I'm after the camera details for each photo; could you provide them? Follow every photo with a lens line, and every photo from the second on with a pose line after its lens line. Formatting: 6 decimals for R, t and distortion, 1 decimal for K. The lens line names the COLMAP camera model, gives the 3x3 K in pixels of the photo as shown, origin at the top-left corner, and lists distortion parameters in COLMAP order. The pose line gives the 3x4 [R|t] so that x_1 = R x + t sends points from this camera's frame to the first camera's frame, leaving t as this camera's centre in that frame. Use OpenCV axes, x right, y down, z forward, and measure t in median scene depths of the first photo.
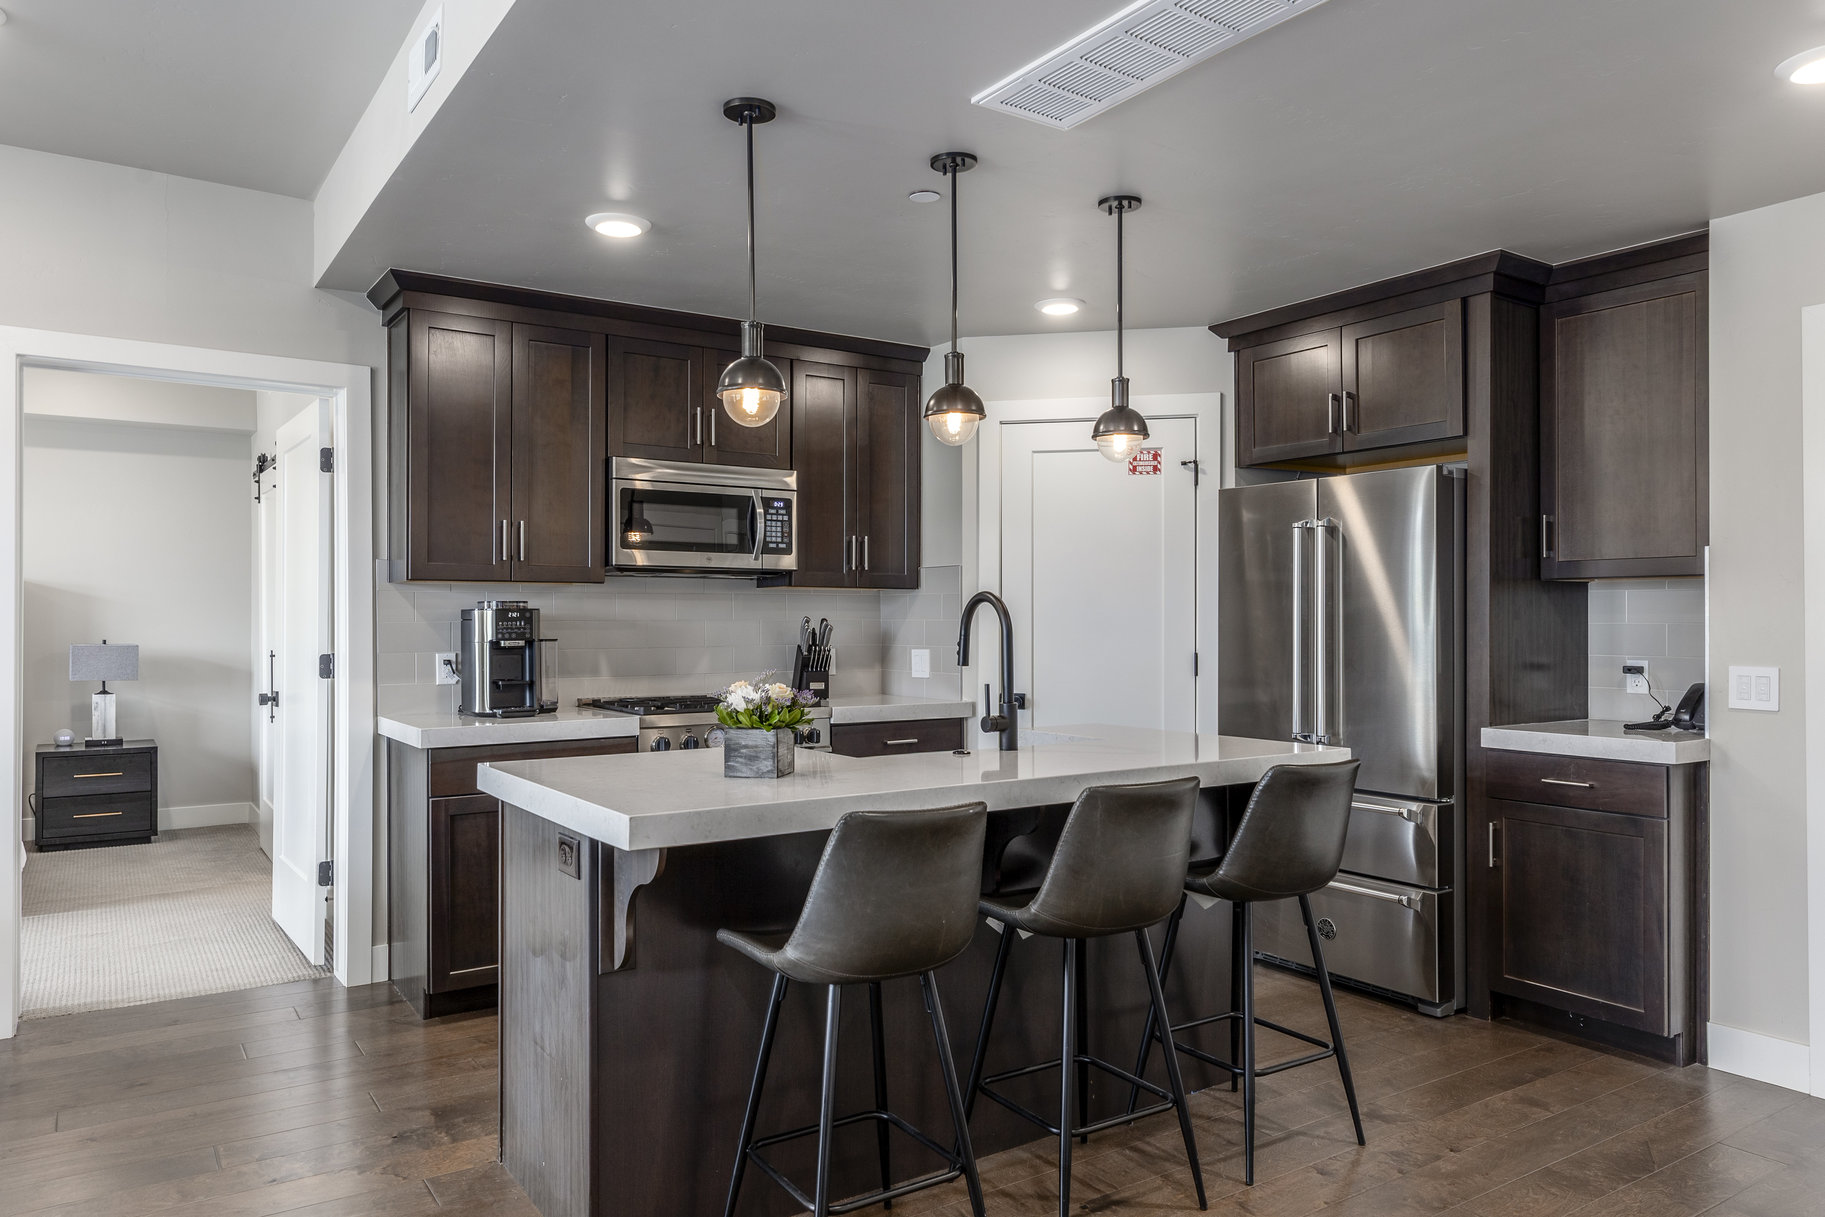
lens RADIAL K [[1297.4, 0, 901.3], [0, 1297.4, 611.6], [0, 0, 1]] dist [0.029142, 0.007100]
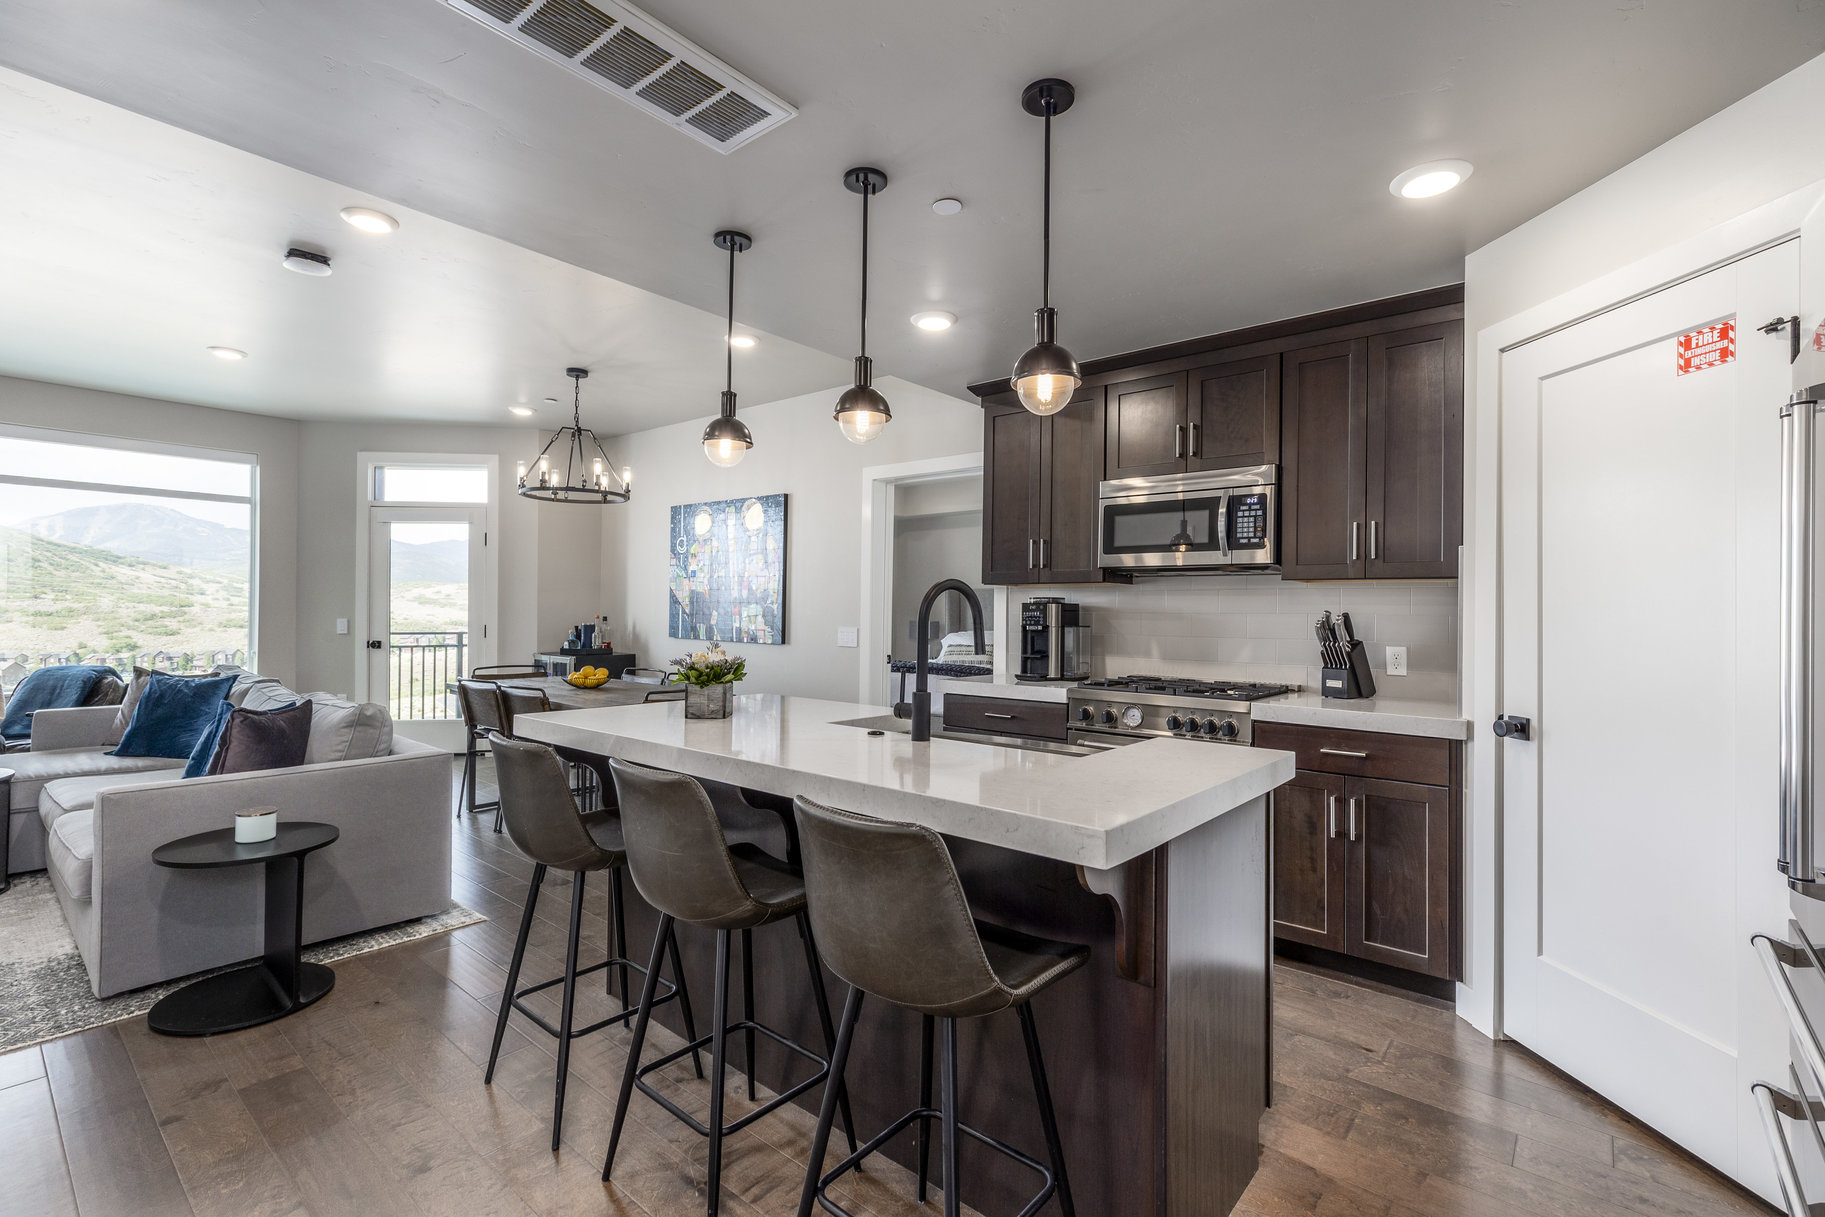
lens RADIAL K [[826.0, 0, 893.8], [0, 826.0, 610.5], [0, 0, 1]] dist [0.011231, -0.001704]
pose [[0.258810, 0.004065, -0.965920, 0.468504], [-0.005137, 0.999983, 0.002832, 0.003763], [0.965915, 0.004229, 0.258827, 0.570622]]
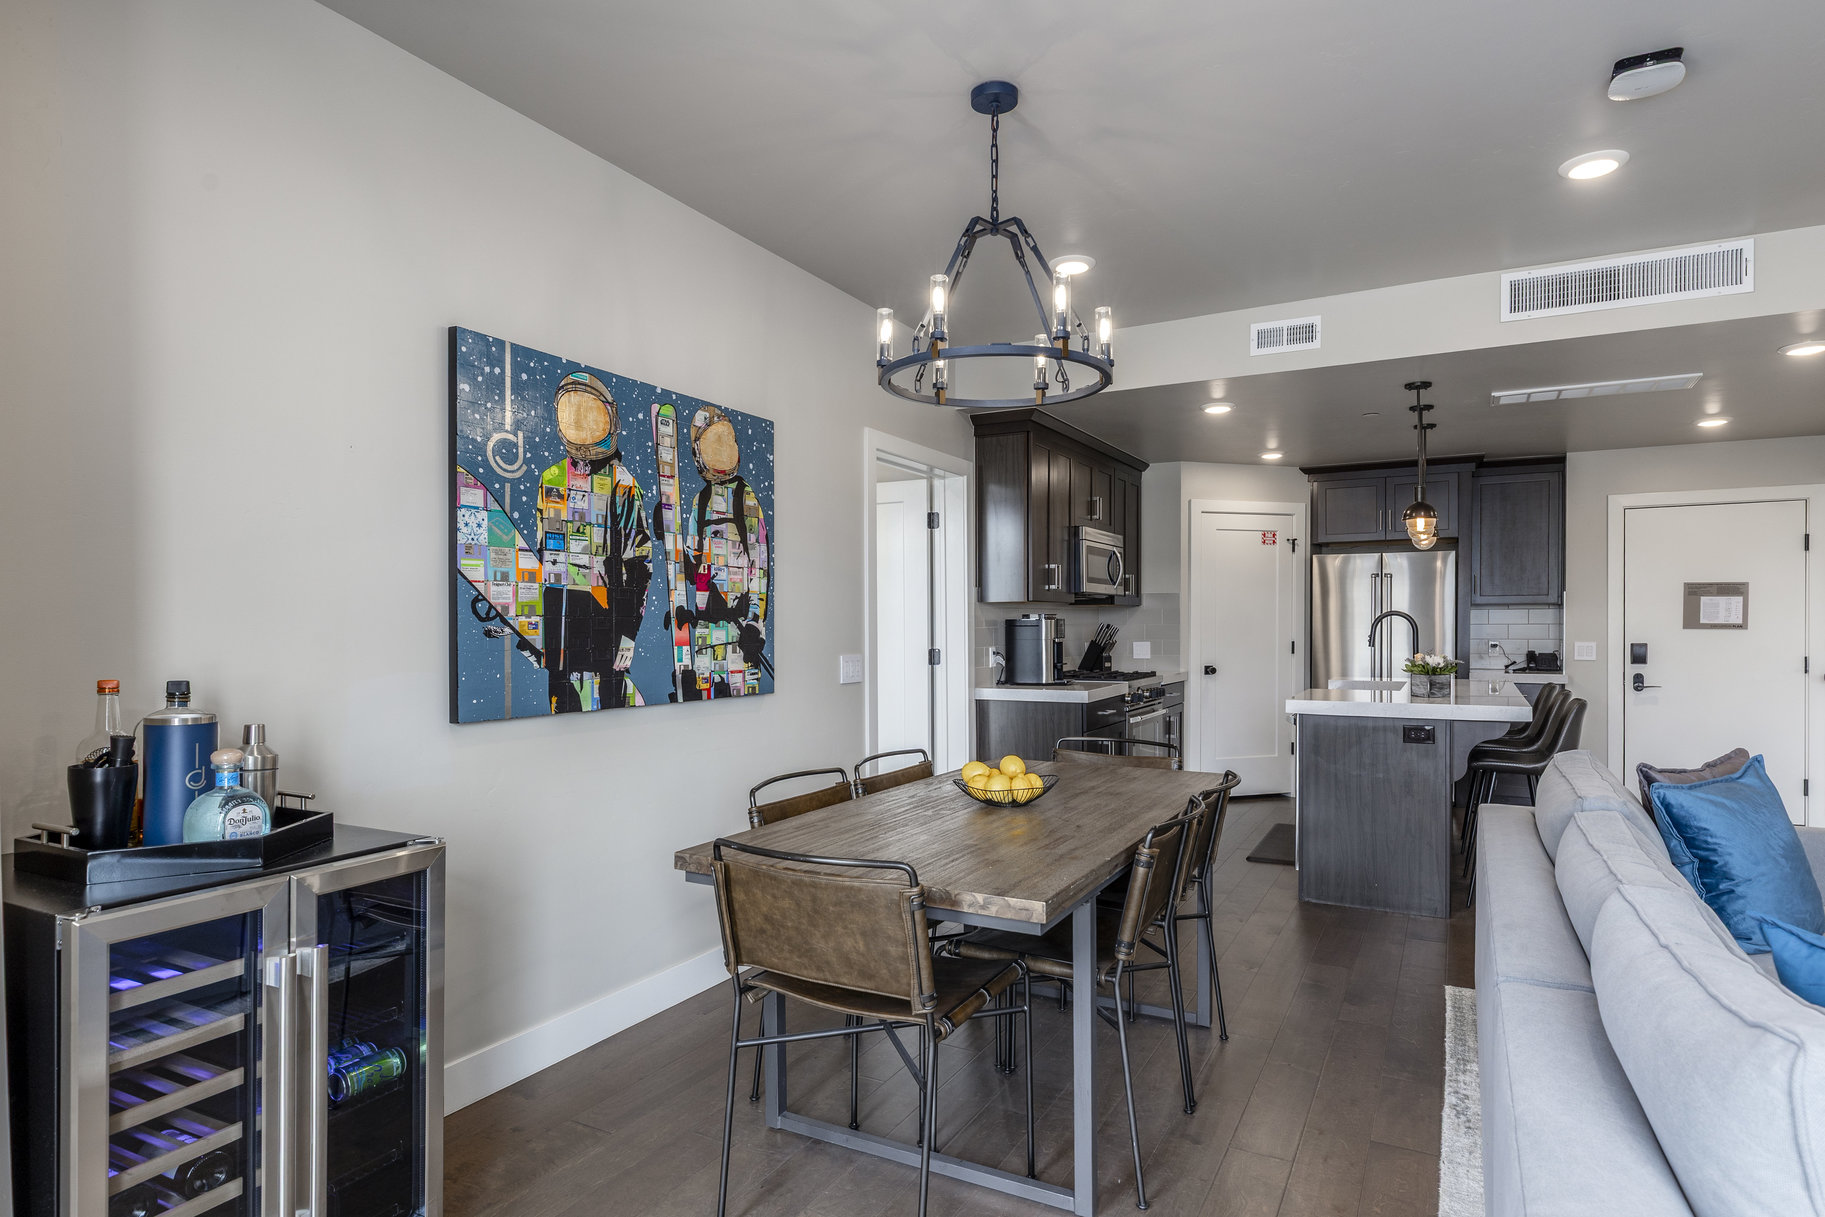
lens RADIAL K [[1026.5, 0, 956.3], [0, 1026.5, 618.7], [0, 0, 1]] dist [0.013272, -0.000811]
pose [[0.867102, -0.002464, 0.498125, -0.956121], [0.002090, 0.999997, 0.001308, -0.003439], [-0.498126, -0.000094, 0.867104, -0.039423]]
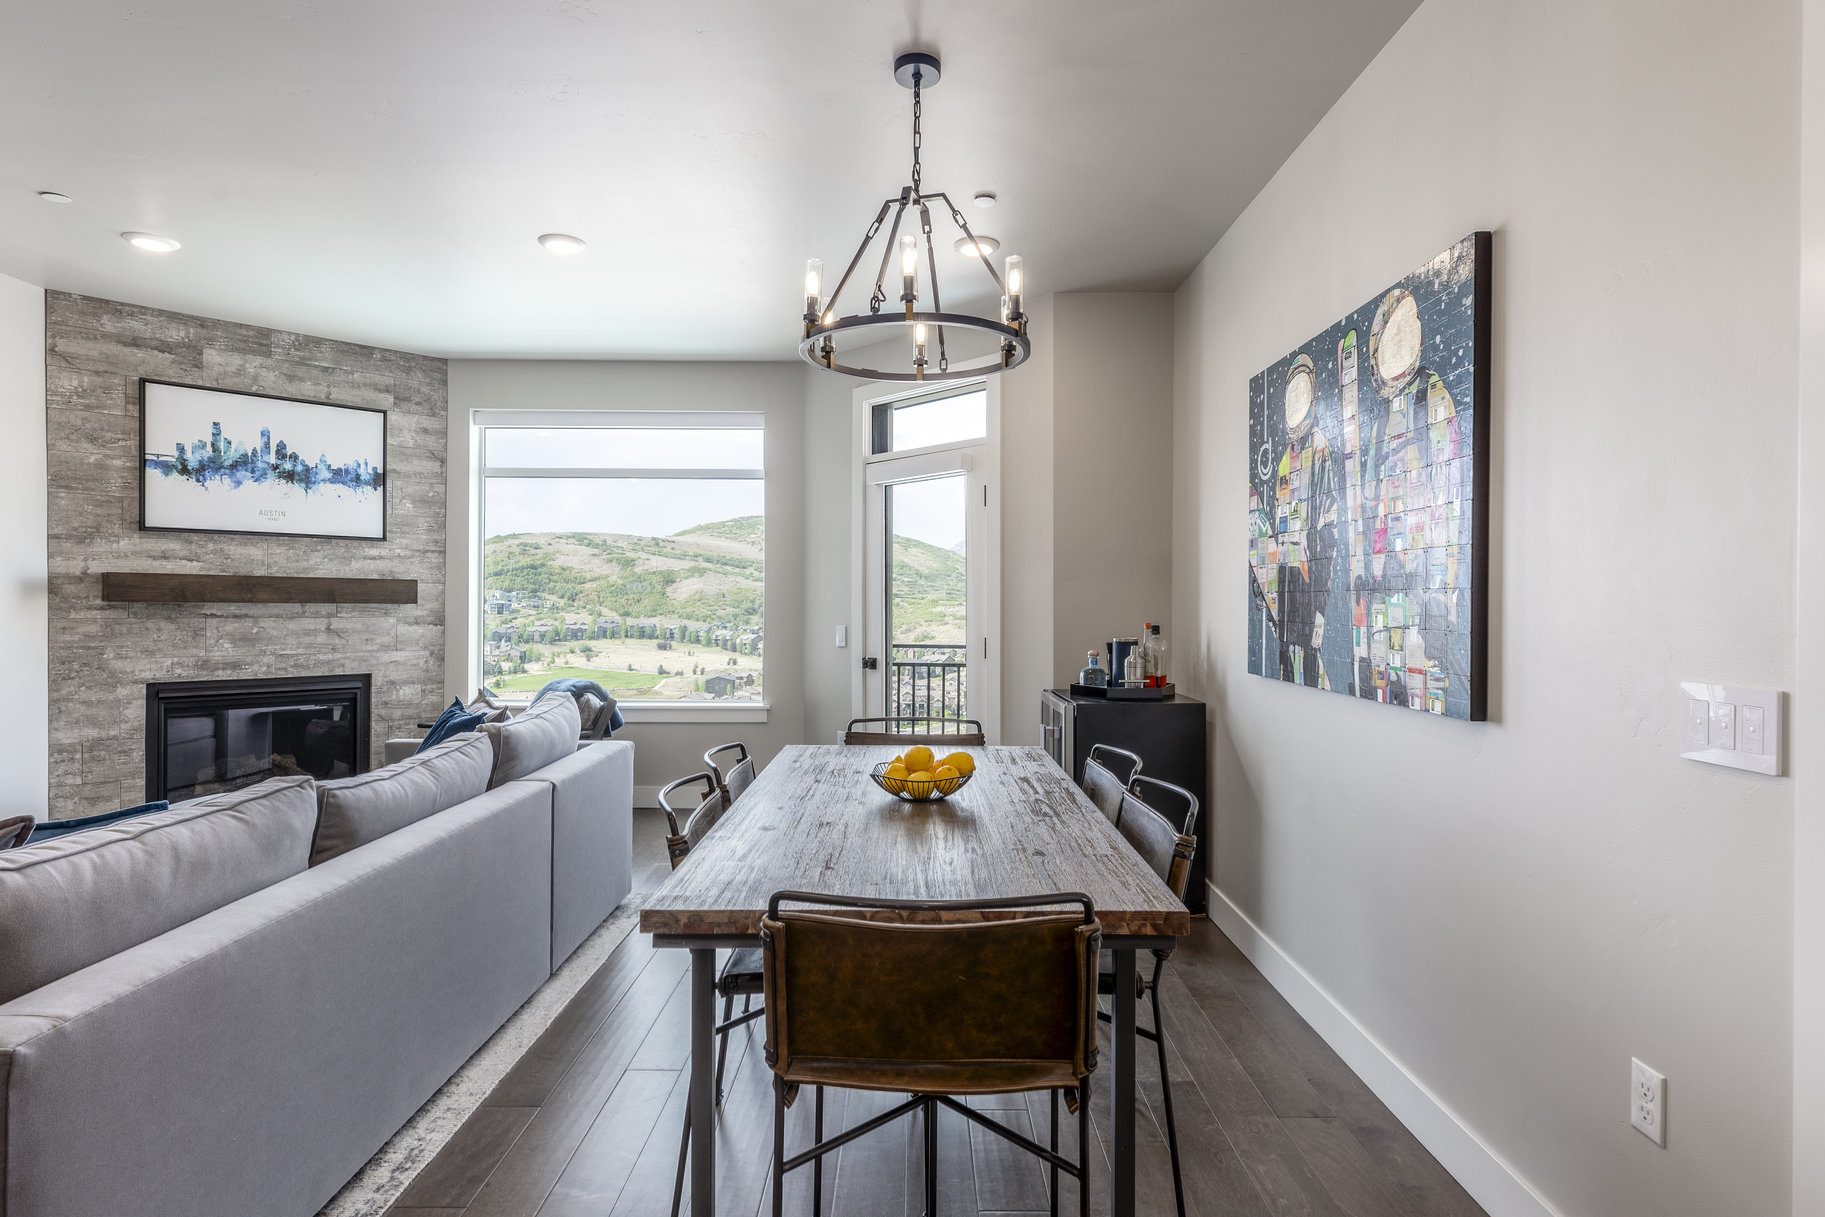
lens RADIAL K [[944.2, 0, 929.9], [0, 944.2, 608.9], [0, 0, 1]] dist [-0.021796, -0.000386]
pose [[-0.541189, -0.001182, -0.840900, -0.220357], [-0.001067, 0.999999, -0.000719, 0.007032], [0.840900, 0.000508, -0.541190, 0.740053]]
